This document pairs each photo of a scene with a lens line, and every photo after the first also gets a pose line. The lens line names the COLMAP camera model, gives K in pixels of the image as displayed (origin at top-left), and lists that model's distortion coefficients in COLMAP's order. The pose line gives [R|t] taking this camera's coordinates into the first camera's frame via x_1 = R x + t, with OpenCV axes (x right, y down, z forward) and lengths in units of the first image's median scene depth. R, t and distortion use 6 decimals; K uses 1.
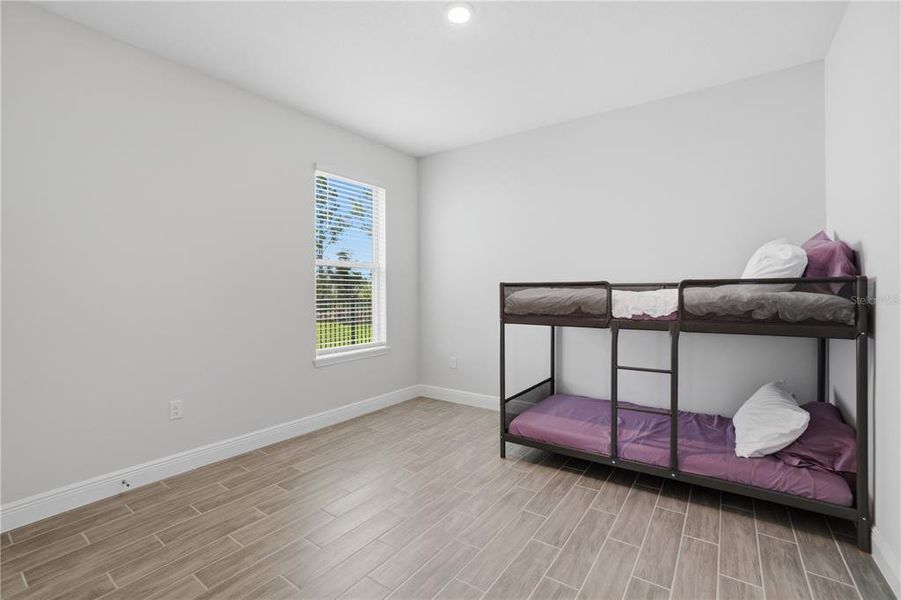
lens RADIAL K [[395.4, 0, 436.8], [0, 395.4, 296.9], [0, 0, 1]] dist [-0.000186, -0.000047]
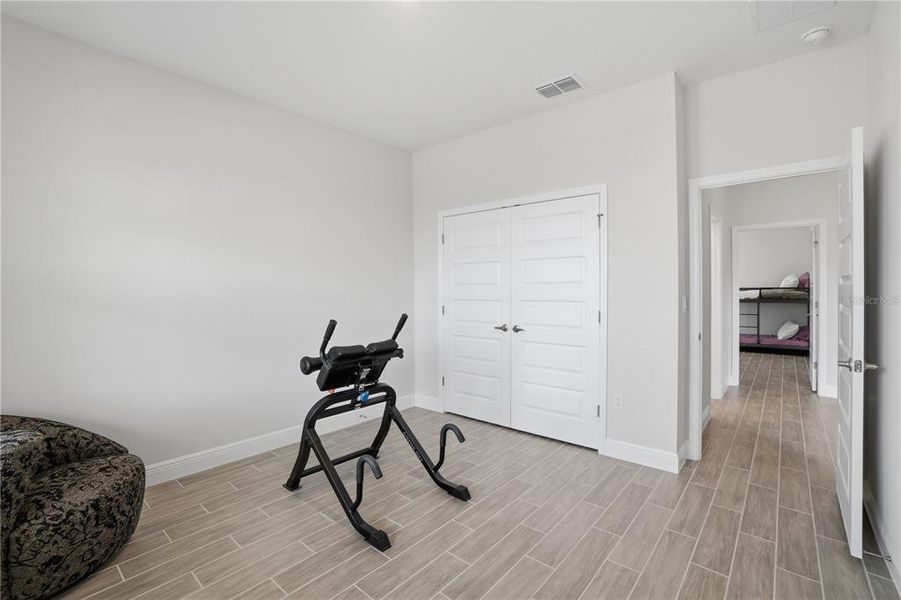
lens RADIAL K [[400.1, 0, 457.6], [0, 400.1, 293.5], [0, 0, 1]] dist [0.000024, 0.000085]
pose [[0.998418, 0.008575, -0.055578, -1.799704], [-0.009017, 0.999930, -0.007708, 0.060327], [0.055508, 0.008197, 0.998425, -2.587143]]
